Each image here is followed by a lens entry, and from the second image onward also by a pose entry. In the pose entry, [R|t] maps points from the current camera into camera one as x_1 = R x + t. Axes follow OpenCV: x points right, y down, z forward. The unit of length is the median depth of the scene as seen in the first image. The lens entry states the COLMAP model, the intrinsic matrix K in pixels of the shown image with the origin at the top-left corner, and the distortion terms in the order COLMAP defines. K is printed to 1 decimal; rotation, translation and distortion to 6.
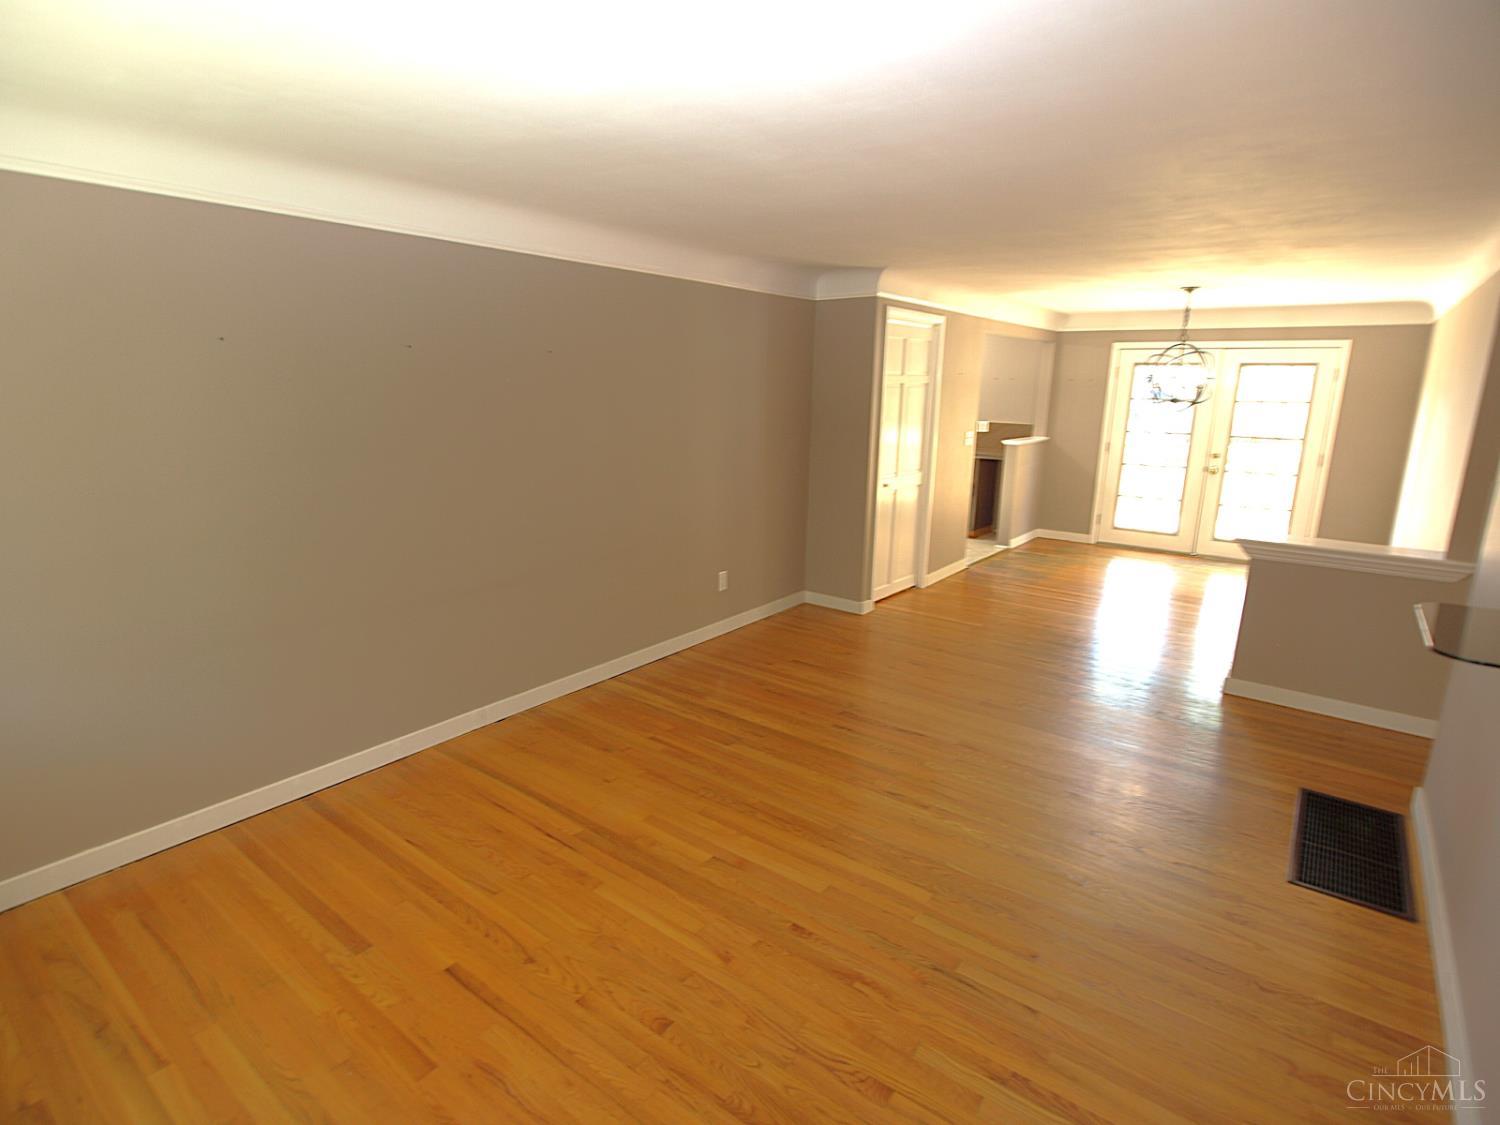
lens RADIAL K [[783.6, 0, 734.9], [0, 783.6, 566.9], [0, 0, 1]] dist [-0.007253, -0.006149]
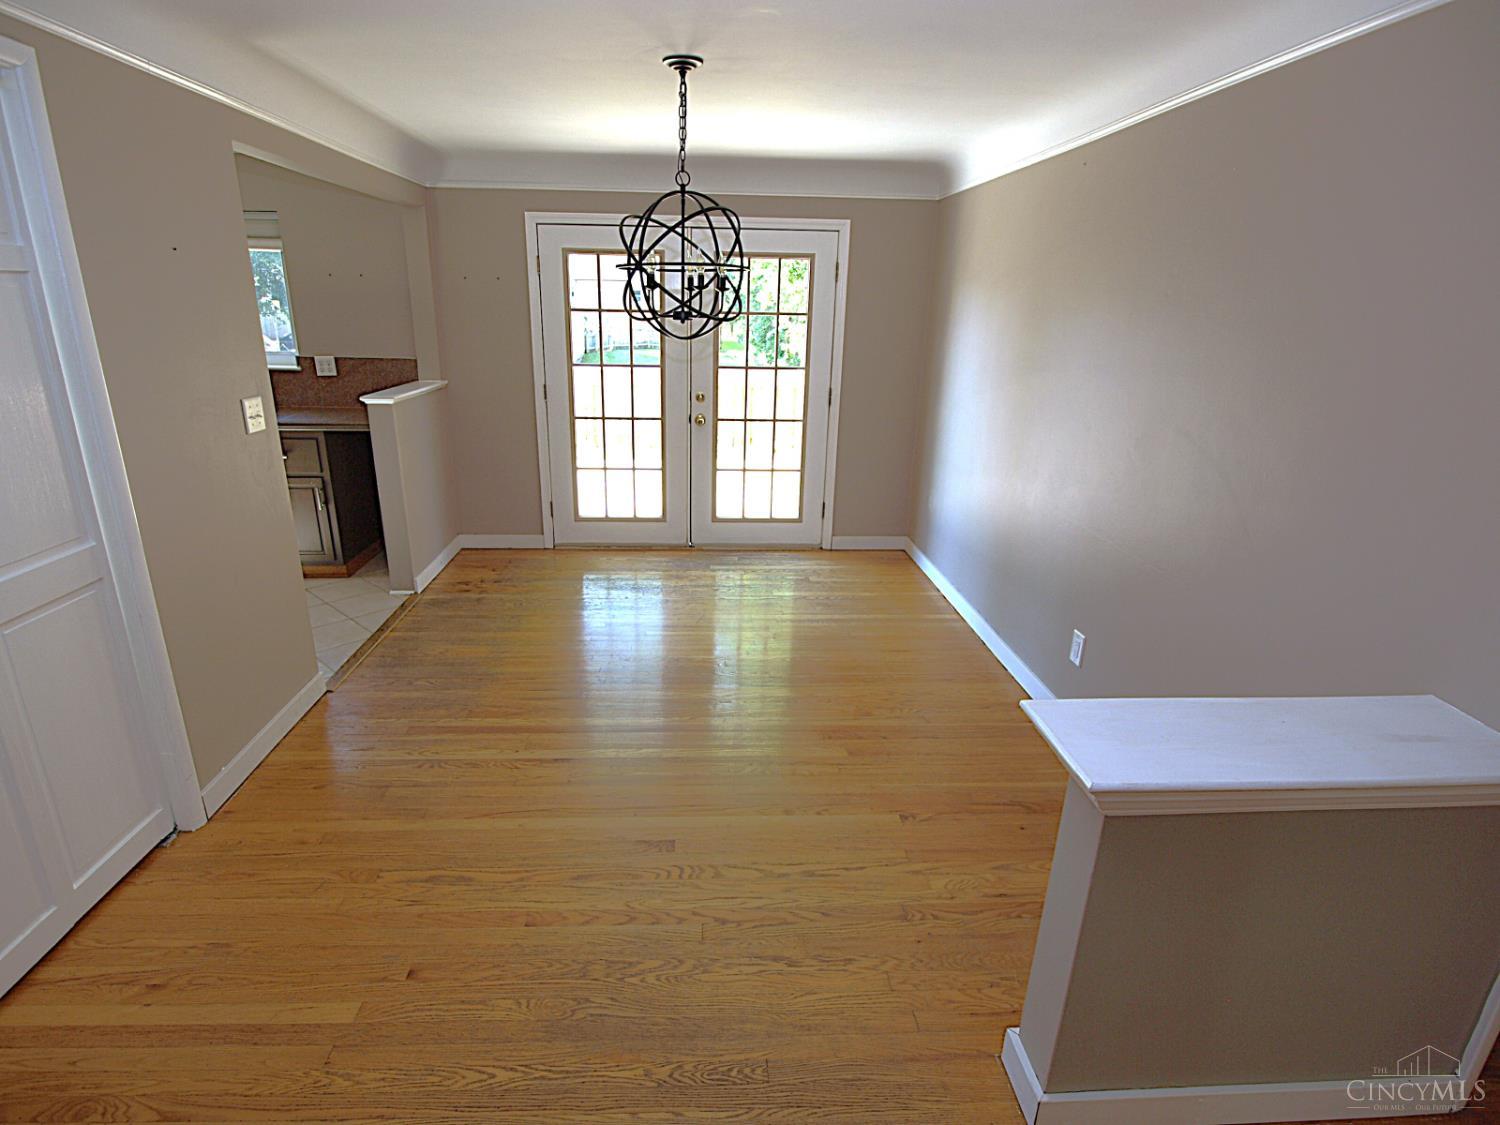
lens RADIAL K [[783.6, 0, 729.4], [0, 783.6, 561.0], [0, 0, 1]] dist [-0.007253, -0.006149]
pose [[0.762139, -0.204469, 0.614277, 0.293591], [0.141854, 0.978502, 0.149705, -0.151628], [-0.631681, -0.026958, 0.774760, 0.689518]]
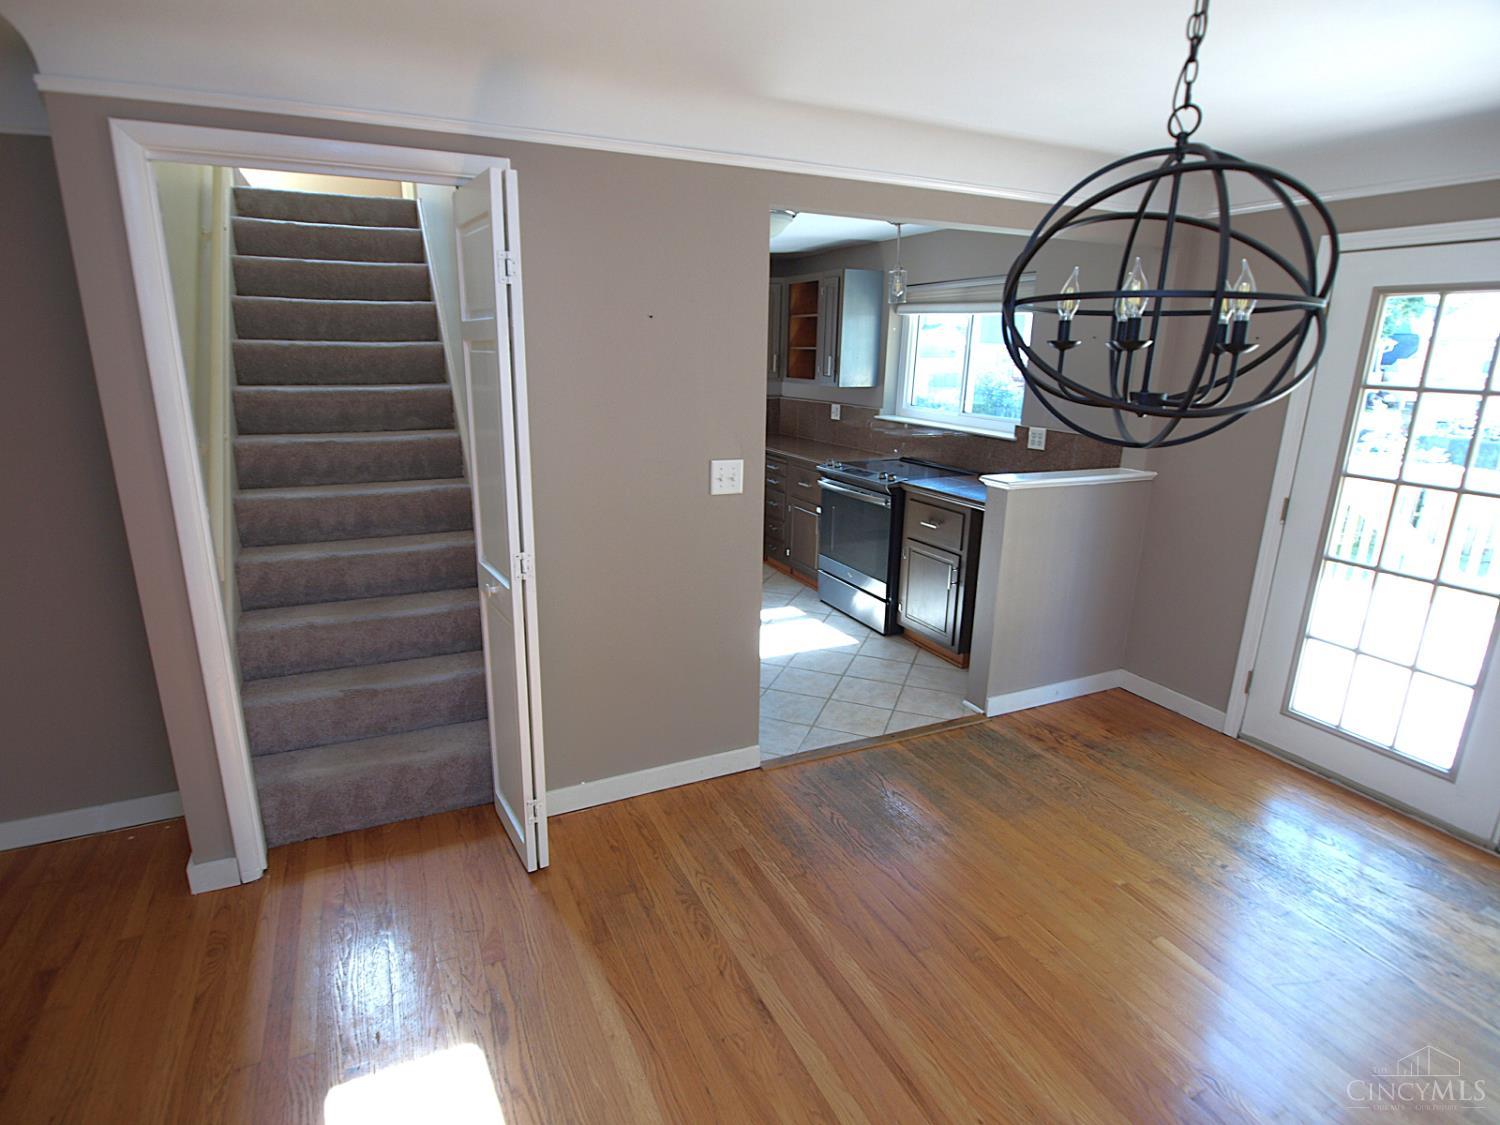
lens RADIAL K [[783.6, 0, 734.3], [0, 783.6, 566.9], [0, 0, 1]] dist [-0.007253, -0.006149]
pose [[0.887719, 0.120827, -0.444247, 0.648292], [-0.106529, 0.992668, 0.057117, -0.186297], [0.447891, -0.003379, 0.894082, 0.836899]]
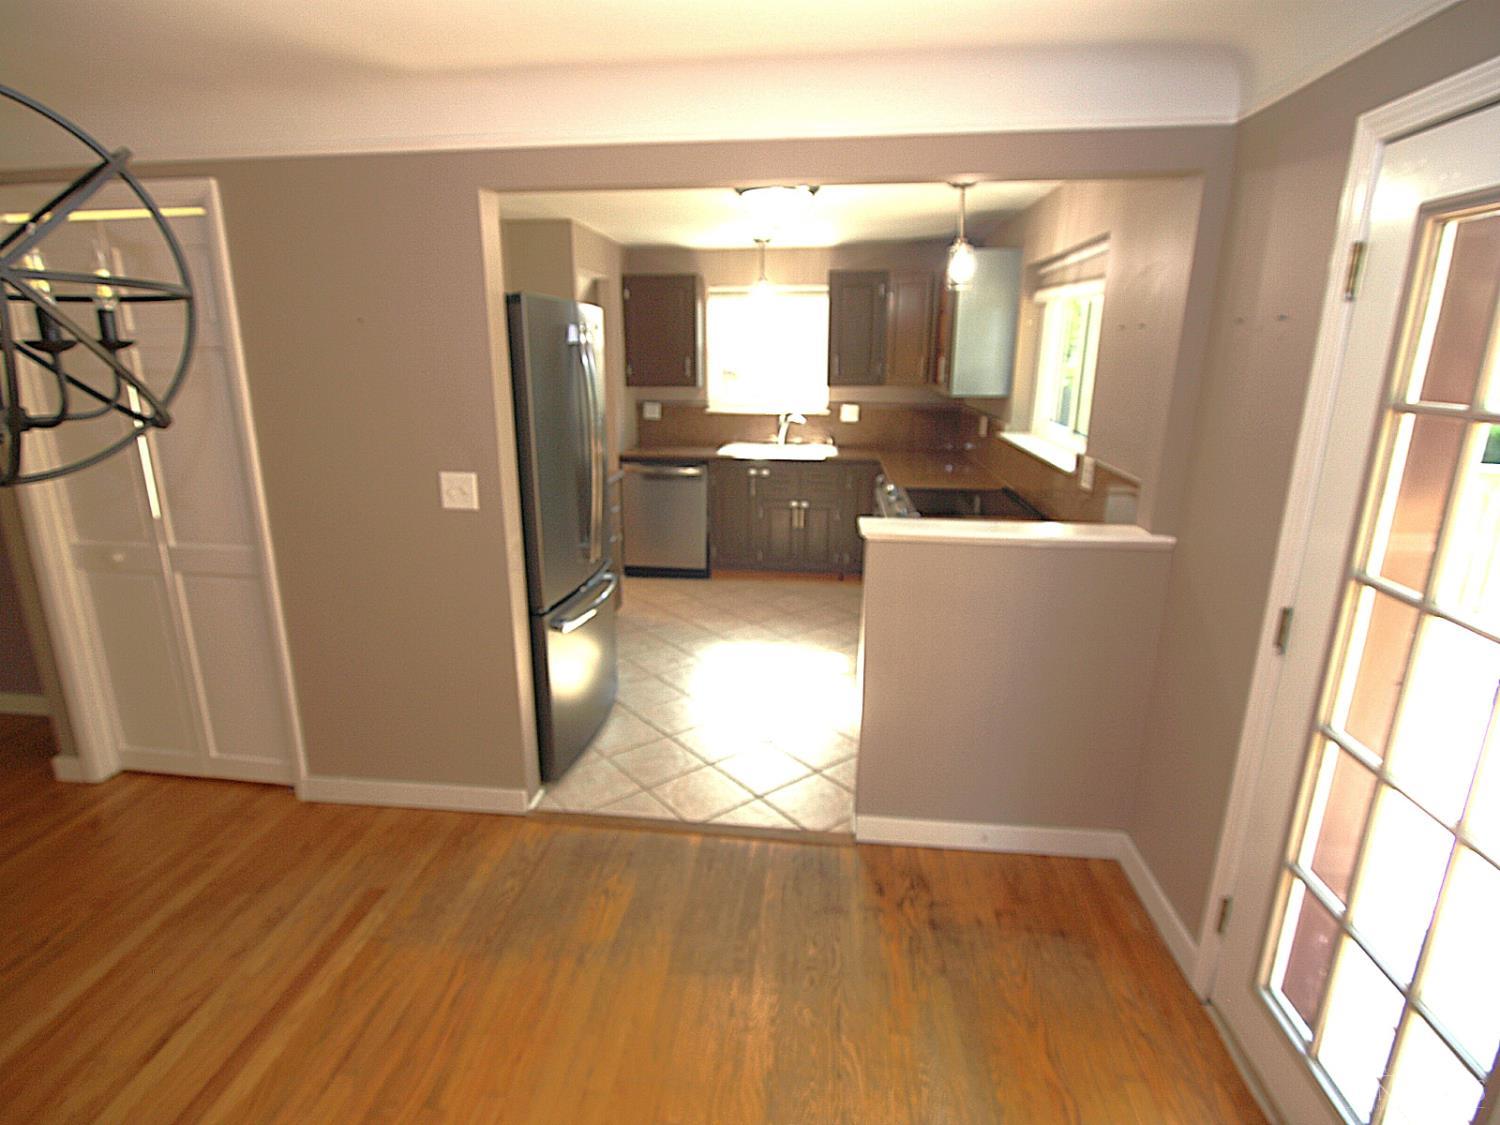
lens RADIAL K [[783.6, 0, 729.7], [0, 783.6, 569.0], [0, 0, 1]] dist [-0.007253, -0.006149]
pose [[0.511888, 0.215027, -0.831705, 0.908585], [-0.188101, 0.972728, 0.135717, -0.268470], [0.838206, 0.086972, 0.538375, 1.200008]]
